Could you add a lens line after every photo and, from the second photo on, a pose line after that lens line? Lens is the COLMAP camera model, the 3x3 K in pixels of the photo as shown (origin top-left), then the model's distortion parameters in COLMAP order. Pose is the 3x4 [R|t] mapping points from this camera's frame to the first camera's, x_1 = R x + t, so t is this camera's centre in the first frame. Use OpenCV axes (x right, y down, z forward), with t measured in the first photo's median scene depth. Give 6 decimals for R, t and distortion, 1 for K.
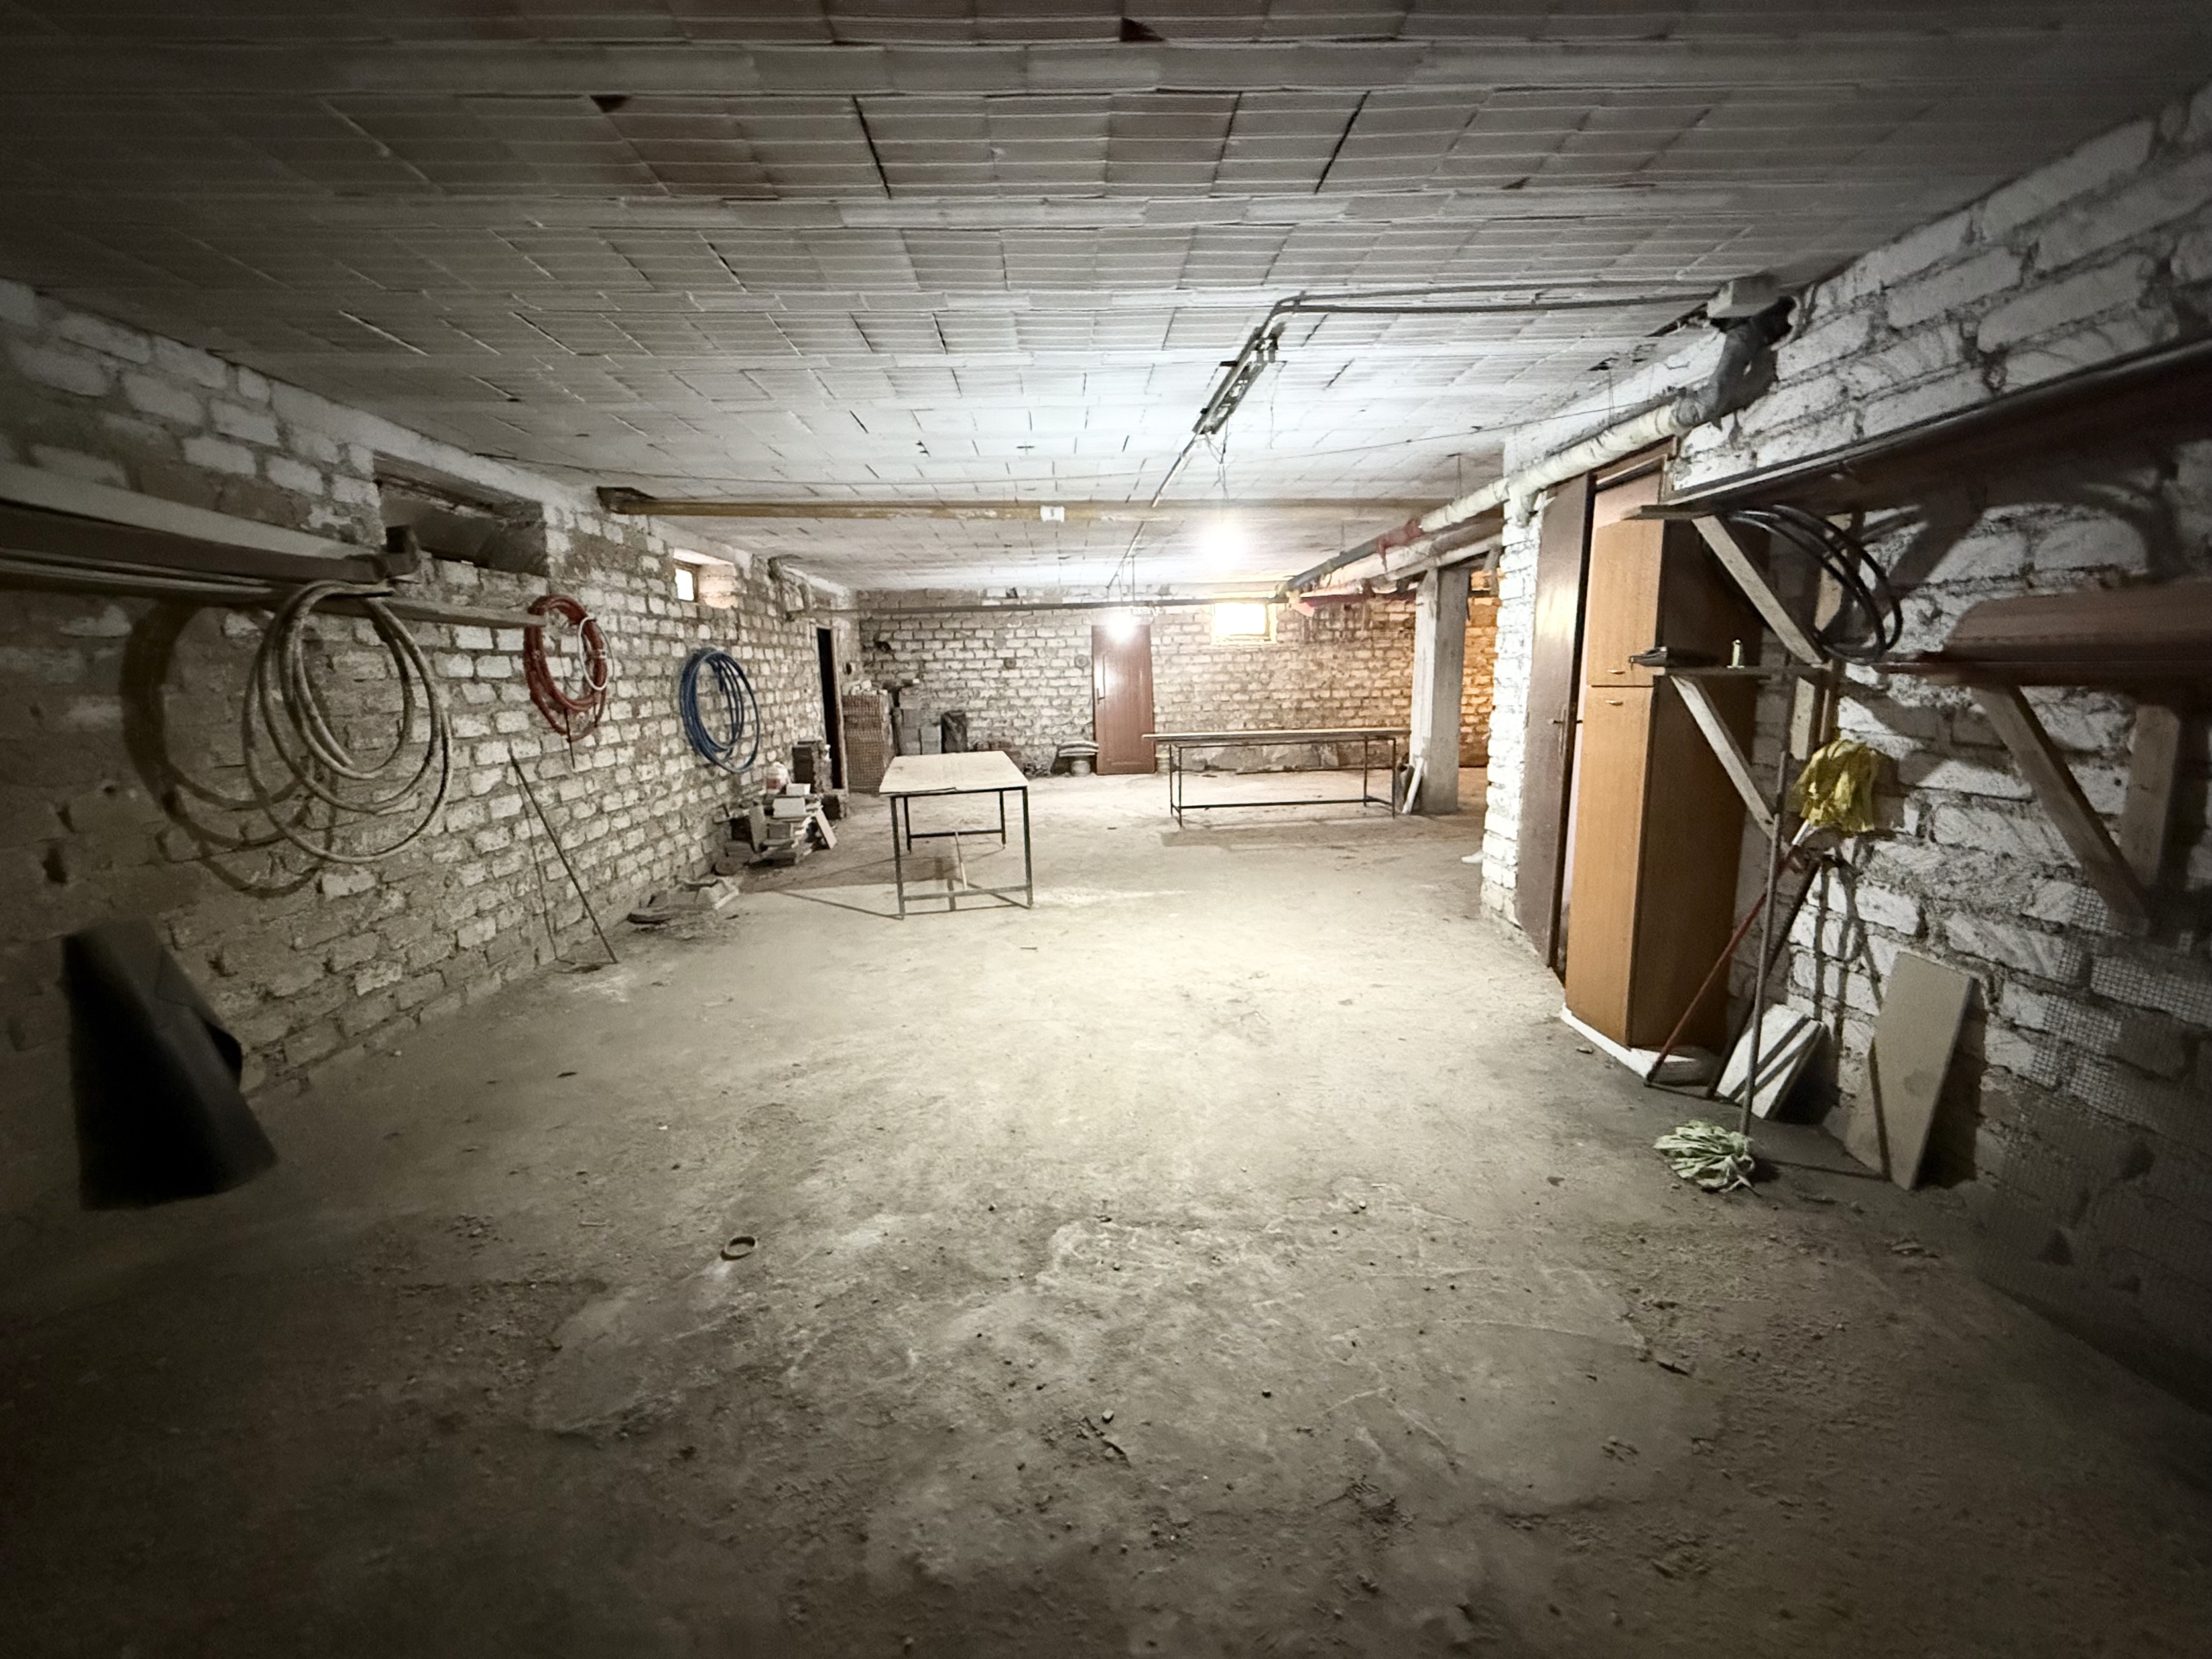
lens RADIAL K [[881.1, 0, 1106.3], [0, 881.1, 833.8], [0, 0, 1]] dist [-0.000668, 0.000068]
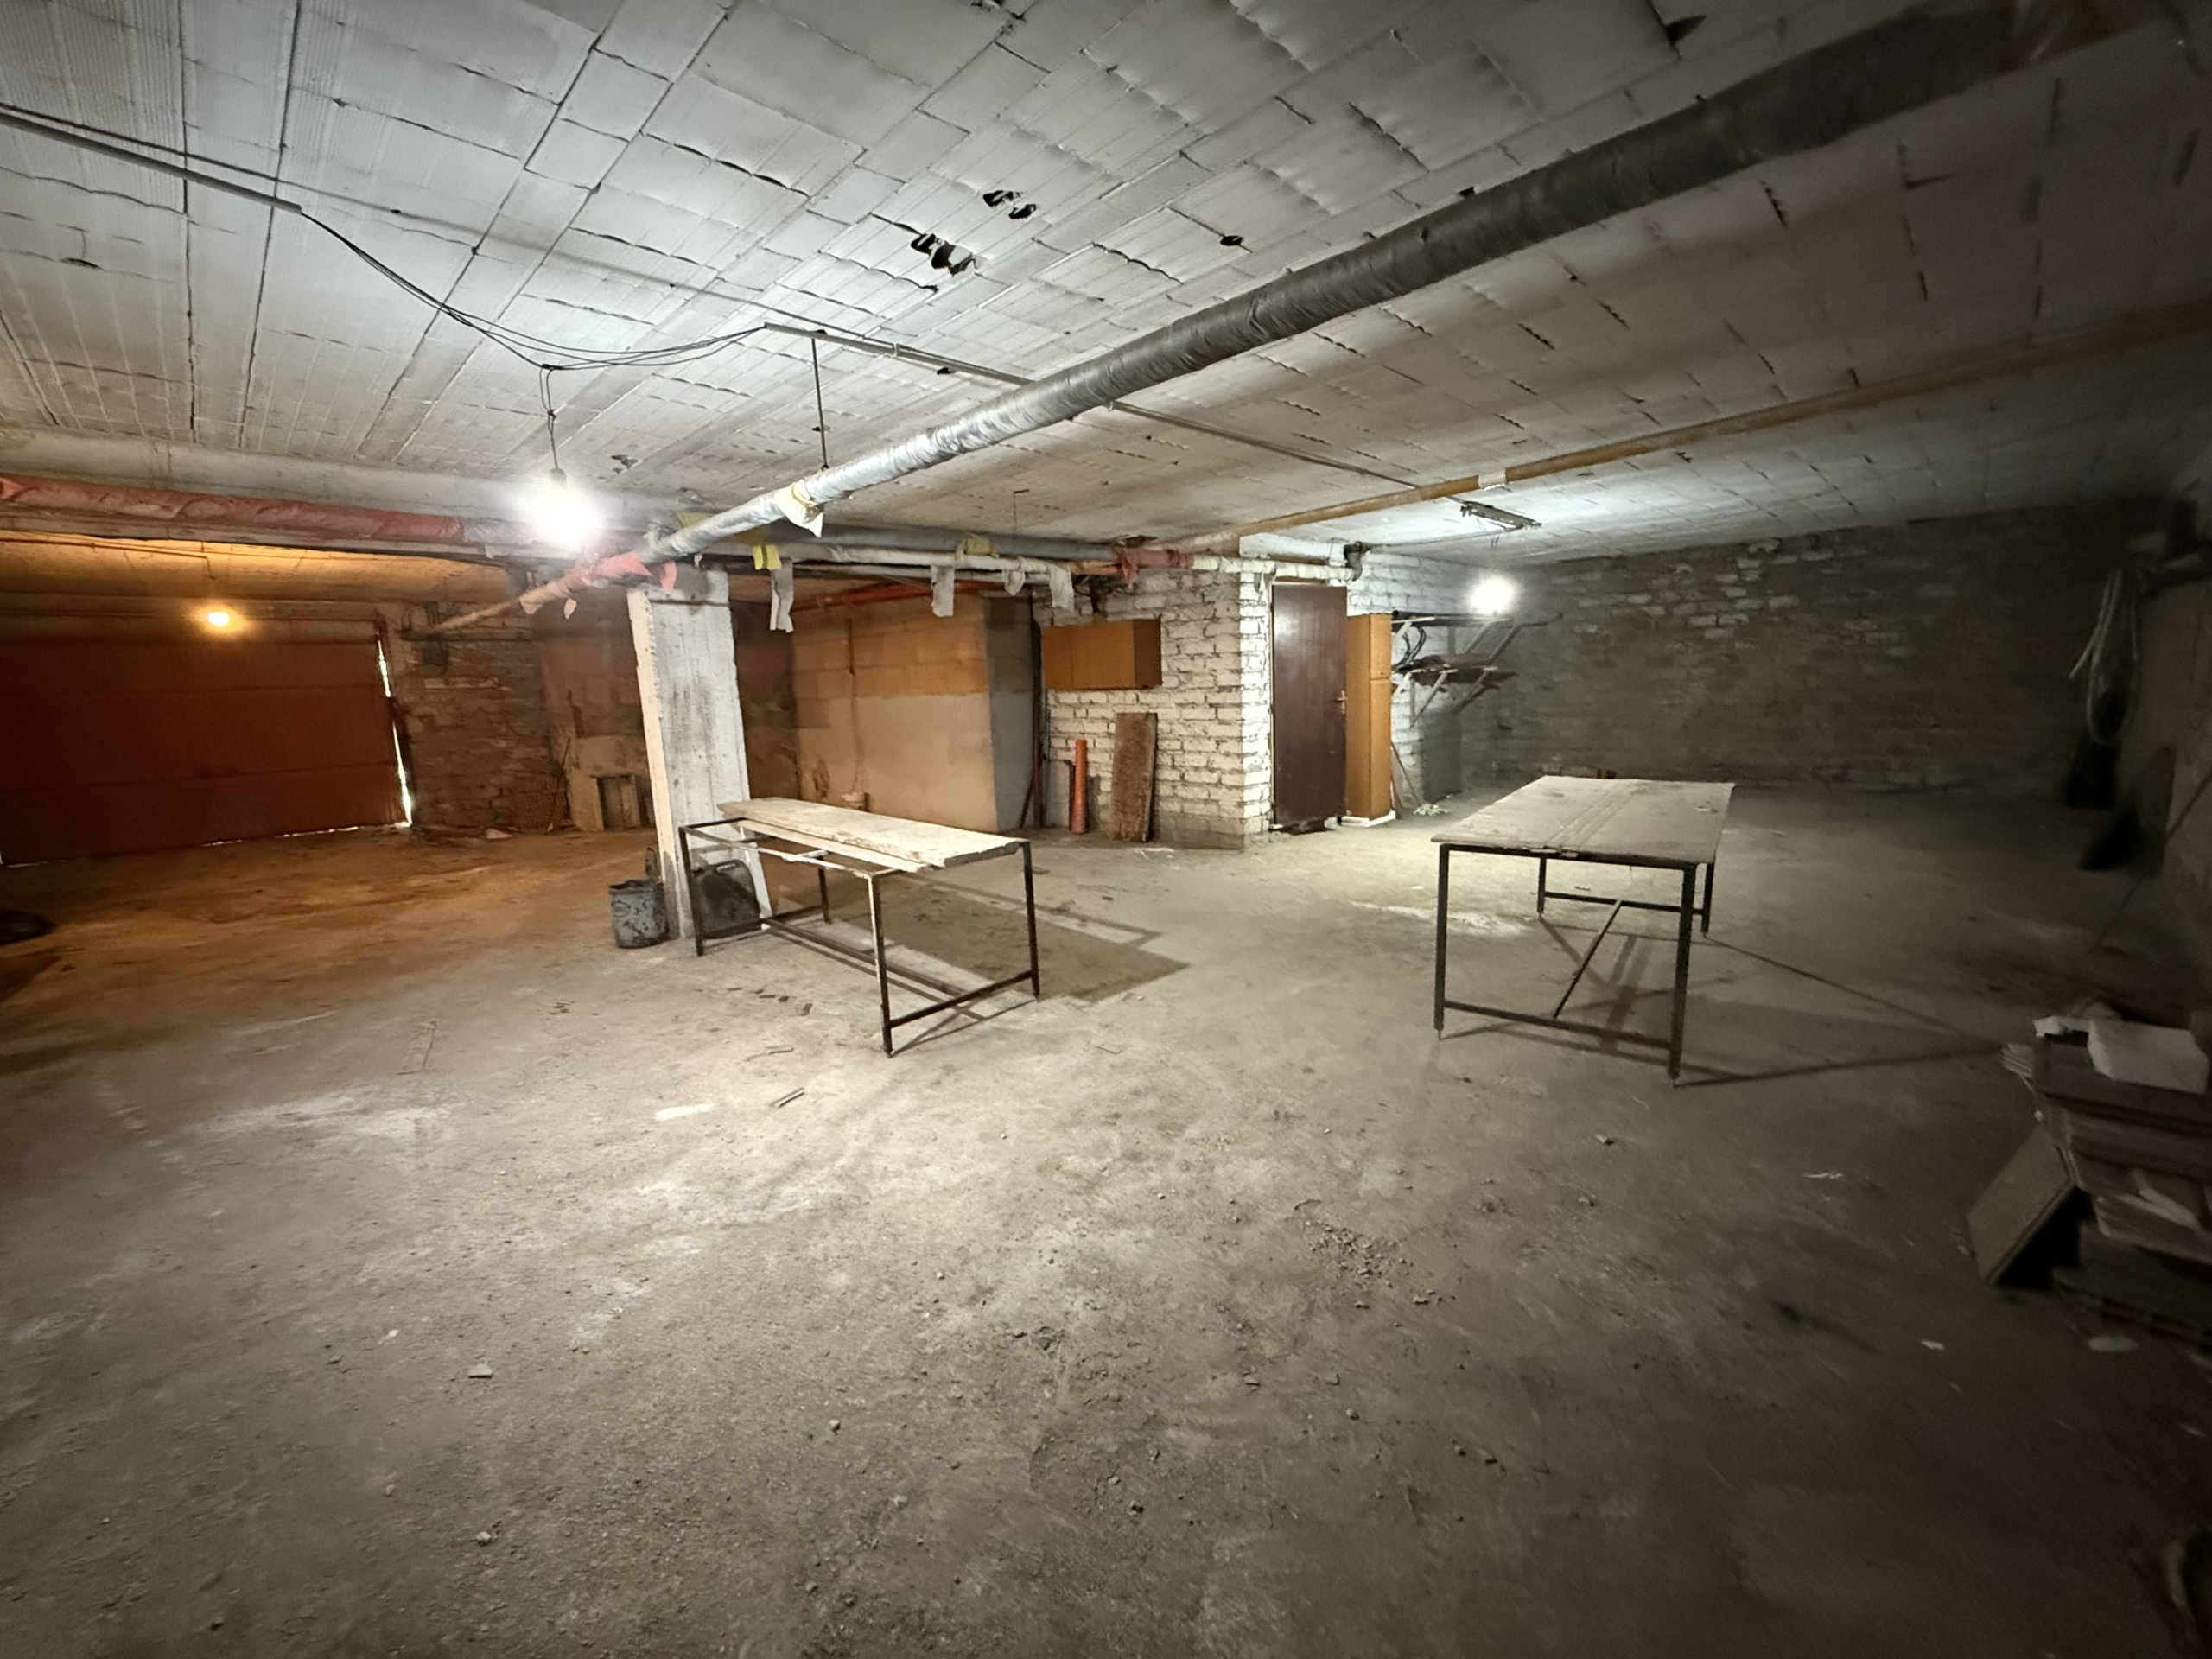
lens RADIAL K [[881.1, 0, 1101.2], [0, 881.1, 831.8], [0, 0, 1]] dist [-0.000668, 0.000068]
pose [[-0.671087, -0.072619, 0.737814, -0.336973], [0.193328, 0.943618, 0.268718, -0.250526], [-0.715728, 0.322973, -0.619211, 1.398108]]
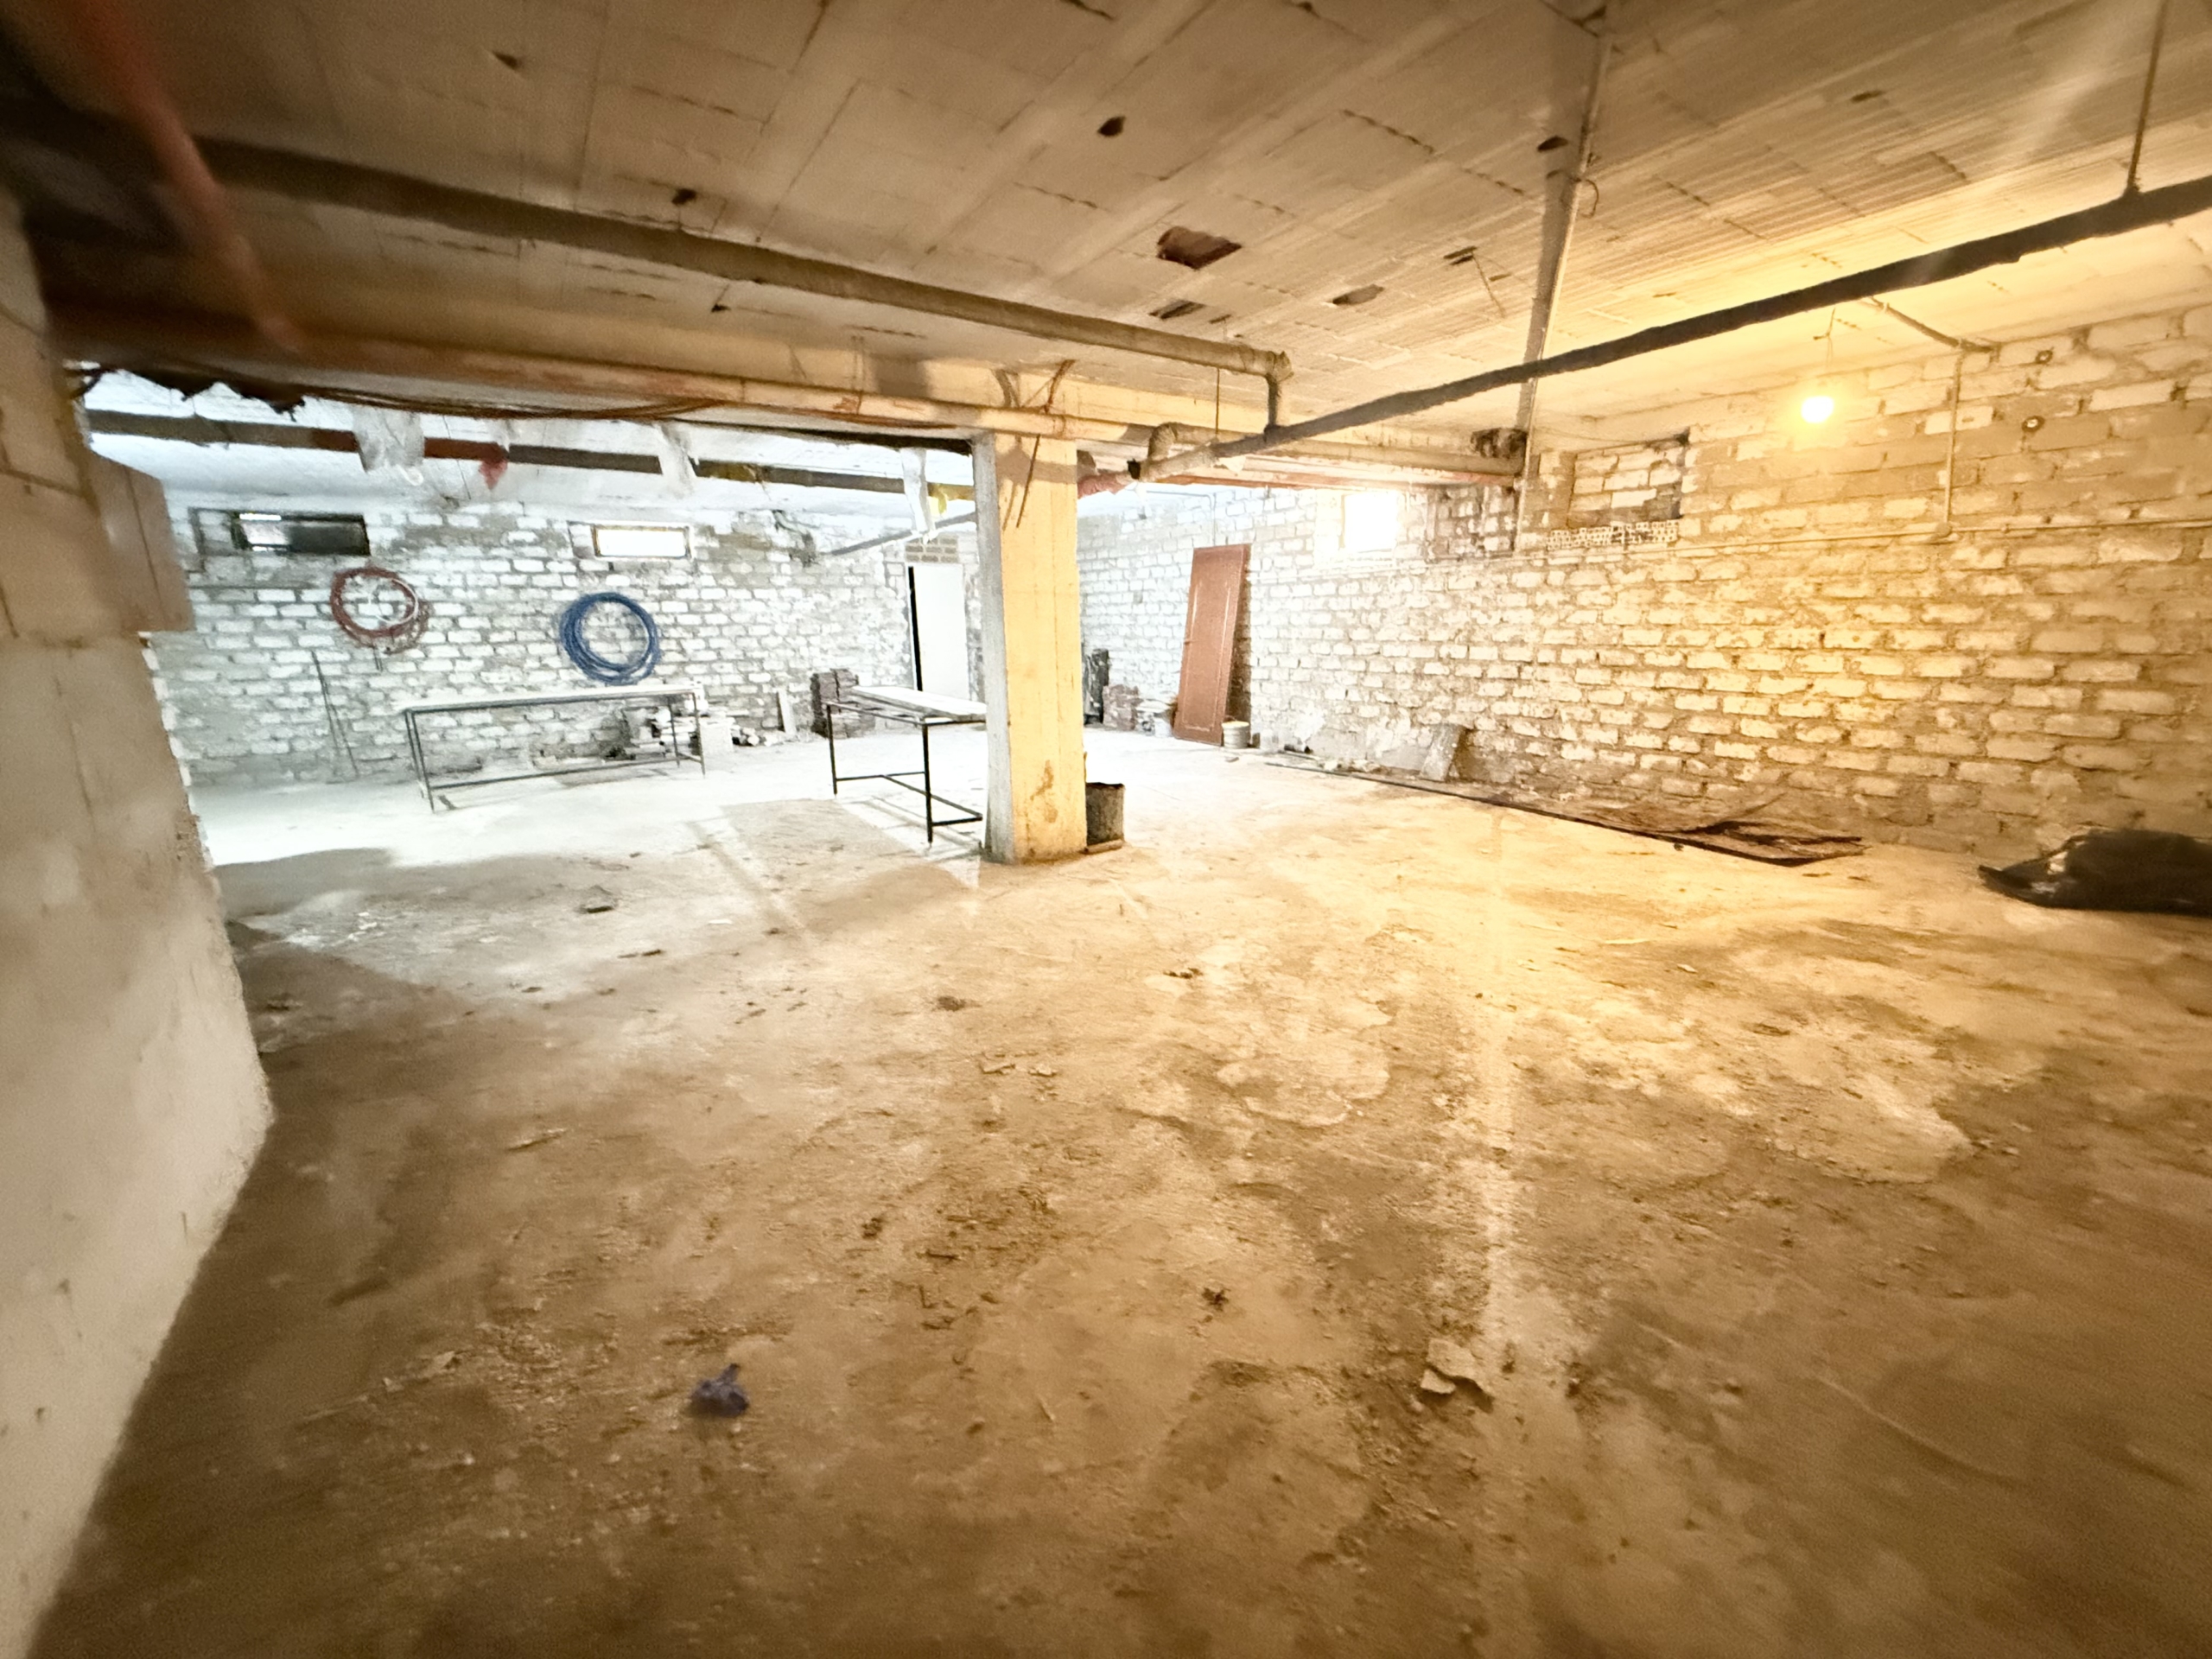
lens RADIAL K [[881.1, 0, 1101.4], [0, 881.1, 833.2], [0, 0, 1]] dist [-0.000668, 0.000068]
pose [[0.504209, 0.223710, -0.834103, 1.056982], [-0.153200, 0.973716, 0.168546, -0.176395], [0.849884, 0.042802, 0.525229, 0.857844]]
